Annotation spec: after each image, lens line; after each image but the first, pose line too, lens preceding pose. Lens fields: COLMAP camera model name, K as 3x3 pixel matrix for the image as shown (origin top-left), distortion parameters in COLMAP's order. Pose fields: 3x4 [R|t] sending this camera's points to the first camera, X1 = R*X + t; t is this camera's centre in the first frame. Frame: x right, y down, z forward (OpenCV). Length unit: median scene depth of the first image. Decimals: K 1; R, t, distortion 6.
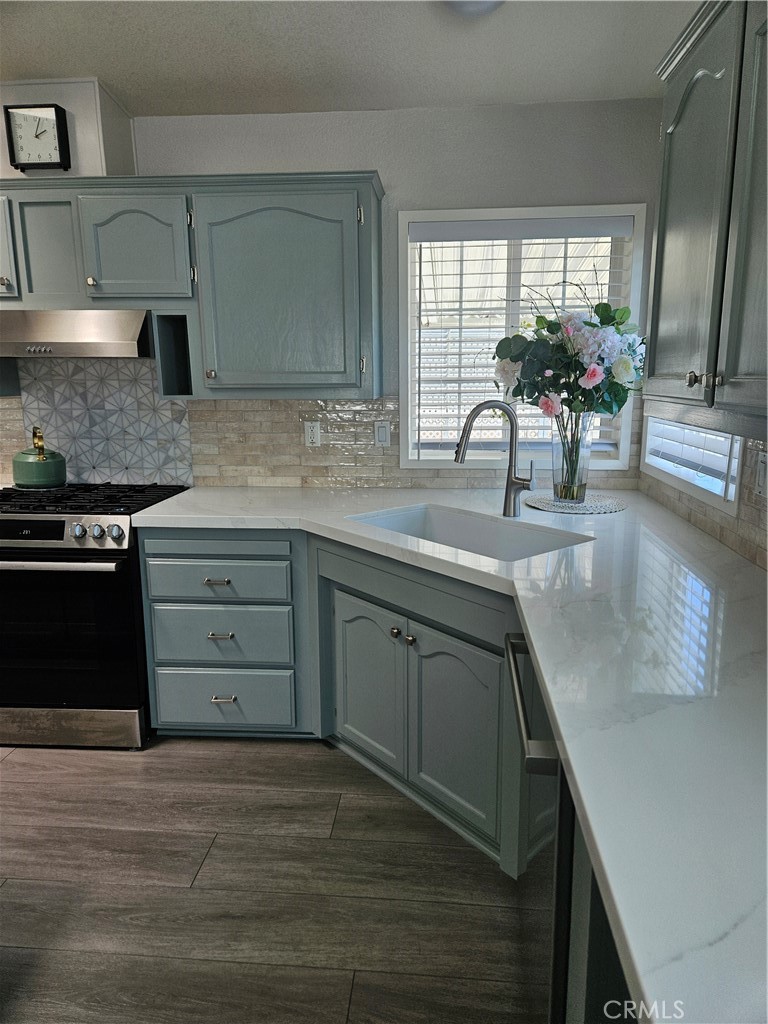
lens RADIAL K [[678.7, 0, 388.8], [0, 678.7, 511.7], [0, 0, 1]] dist [0.069135, -0.057881]
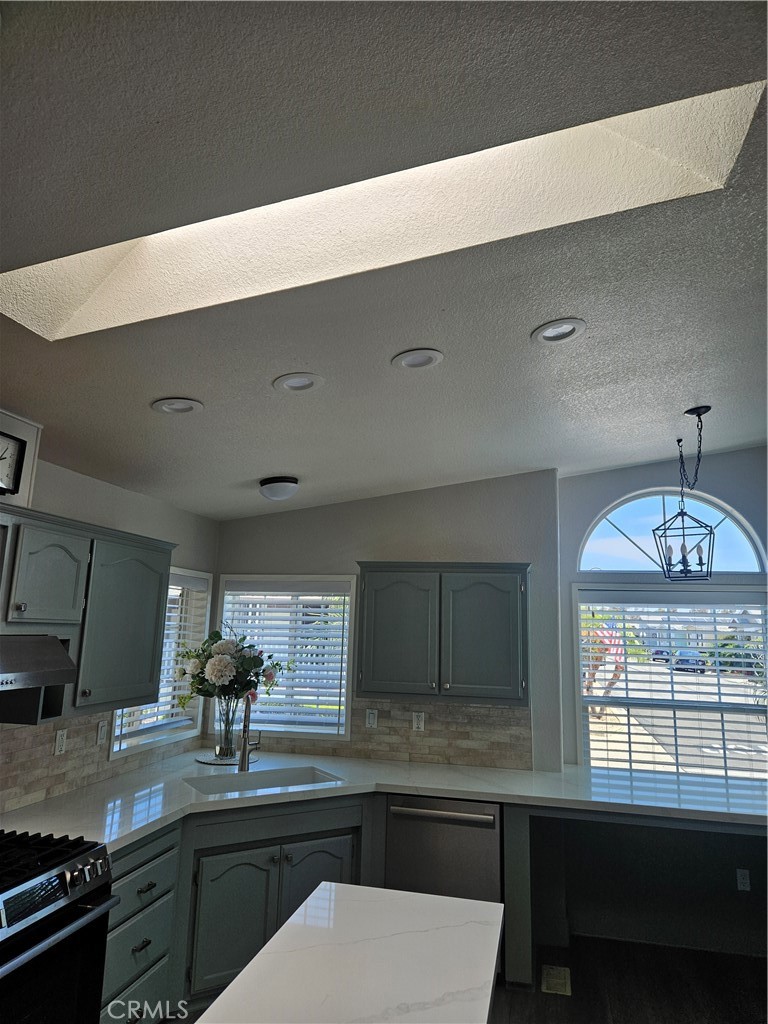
lens RADIAL K [[678.7, 0, 381.5], [0, 678.7, 507.7], [0, 0, 1]] dist [0.069135, -0.057881]
pose [[0.144610, 0.184901, 0.972059, -1.366436], [0.174794, 0.962163, -0.209022, -0.182463], [-0.973927, 0.200137, 0.106819, 0.387352]]
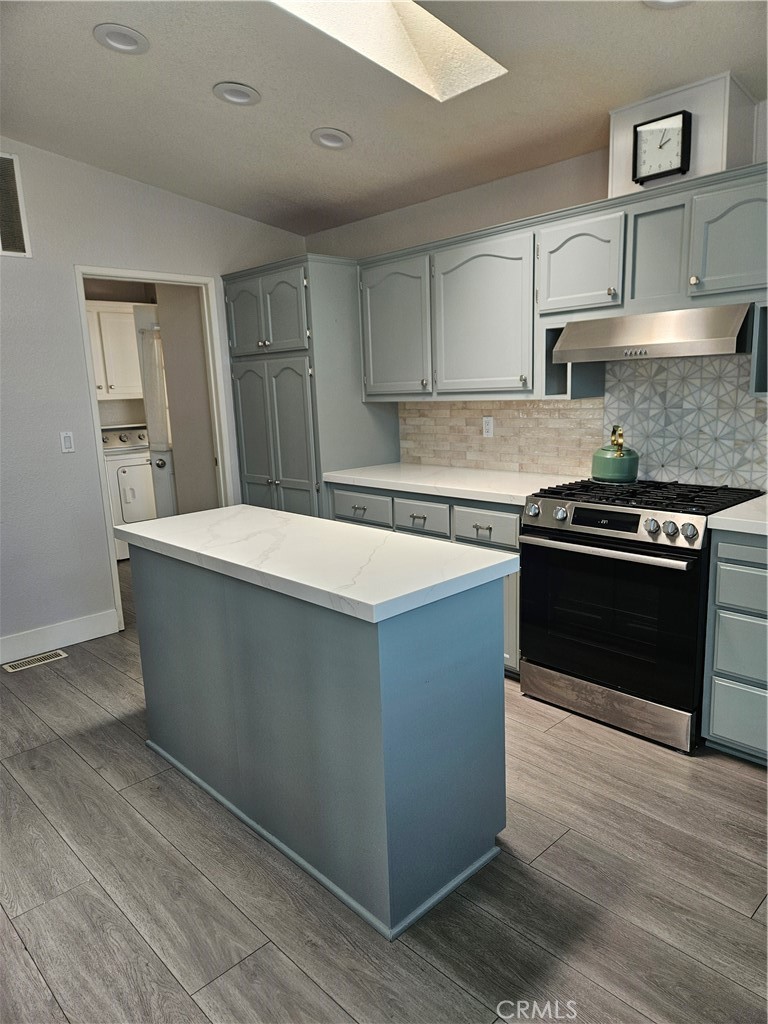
lens RADIAL K [[678.7, 0, 379.0], [0, 678.7, 514.2], [0, 0, 1]] dist [0.069135, -0.057881]
pose [[0.751206, 0.101644, -0.652195, -0.087206], [-0.101255, 0.994123, 0.038306, 0.012141], [0.652256, 0.037263, 0.757083, -0.047116]]
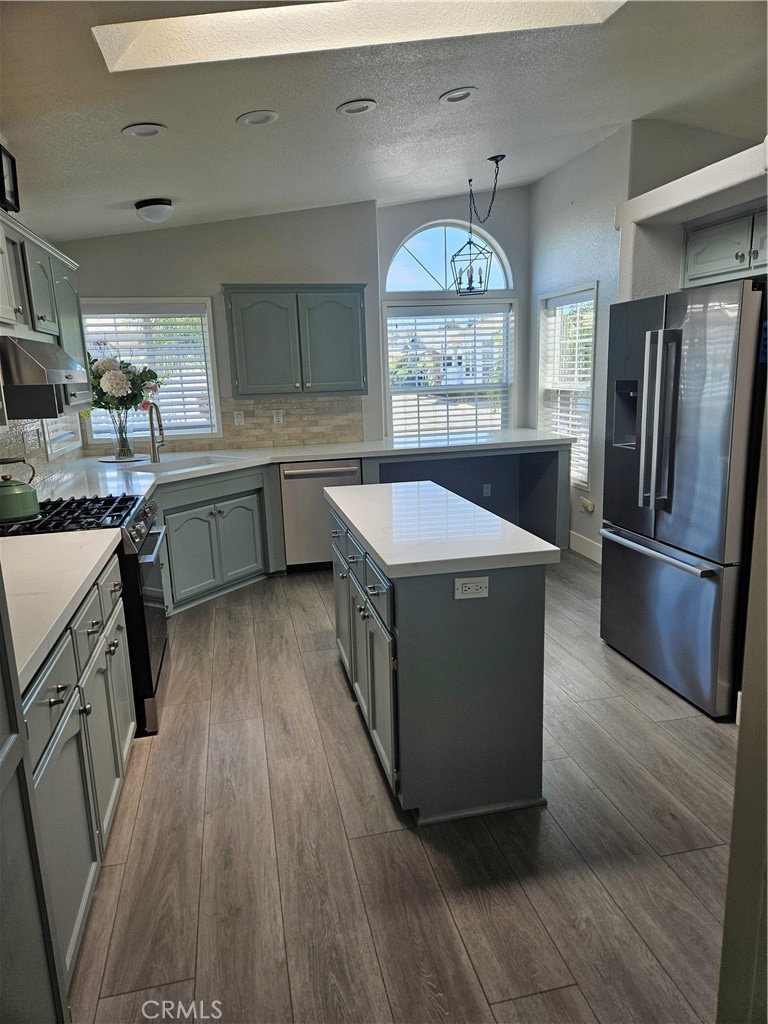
lens RADIAL K [[678.7, 0, 385.0], [0, 678.7, 516.6], [0, 0, 1]] dist [0.069135, -0.057881]
pose [[-0.295951, -0.187533, 0.936613, -1.782098], [0.229670, 0.937802, 0.260342, -0.196449], [-0.927181, 0.292161, -0.234473, 0.862232]]
